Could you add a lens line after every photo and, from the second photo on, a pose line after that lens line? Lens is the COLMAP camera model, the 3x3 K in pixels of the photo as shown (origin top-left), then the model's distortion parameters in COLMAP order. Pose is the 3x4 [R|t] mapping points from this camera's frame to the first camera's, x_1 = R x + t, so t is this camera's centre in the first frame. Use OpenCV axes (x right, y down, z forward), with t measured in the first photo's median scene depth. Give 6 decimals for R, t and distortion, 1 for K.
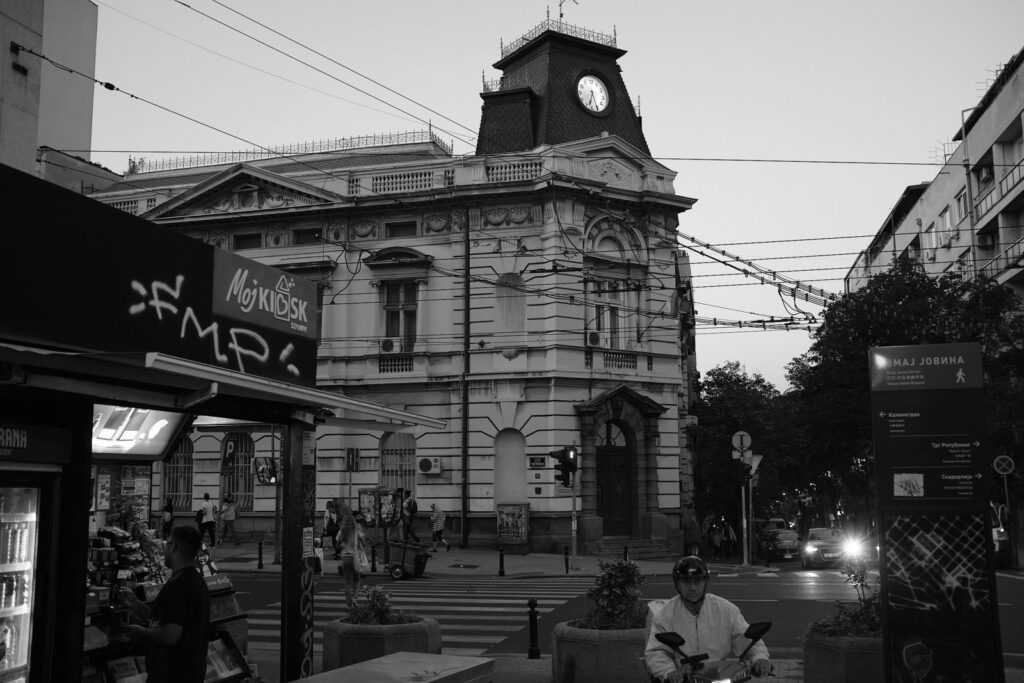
lens RADIAL K [[1030.5, 0, 512.0], [0, 1030.5, 341.5], [0, 0, 1]] dist [-0.132205, 0.254302]
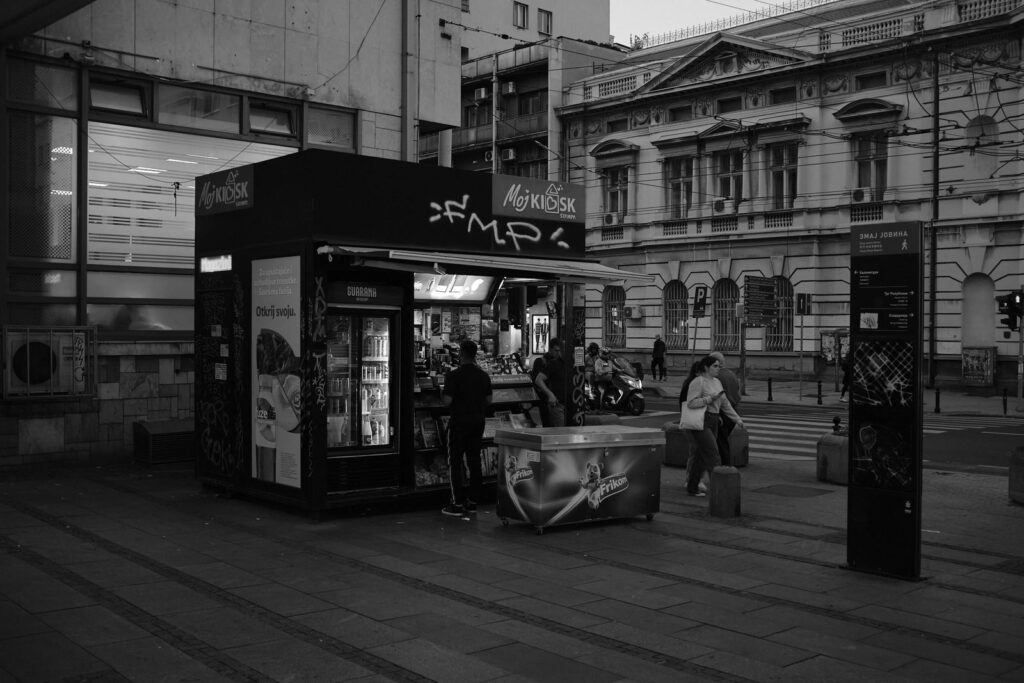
lens RADIAL K [[1030.5, 0, 512.0], [0, 1030.5, 341.5], [0, 0, 1]] dist [-0.132205, 0.254302]
pose [[0.858013, 0.018939, -0.513278, 0.115988], [0.058461, 0.989225, 0.134226, -0.009105], [0.510289, -0.145175, 0.847661, -0.082999]]
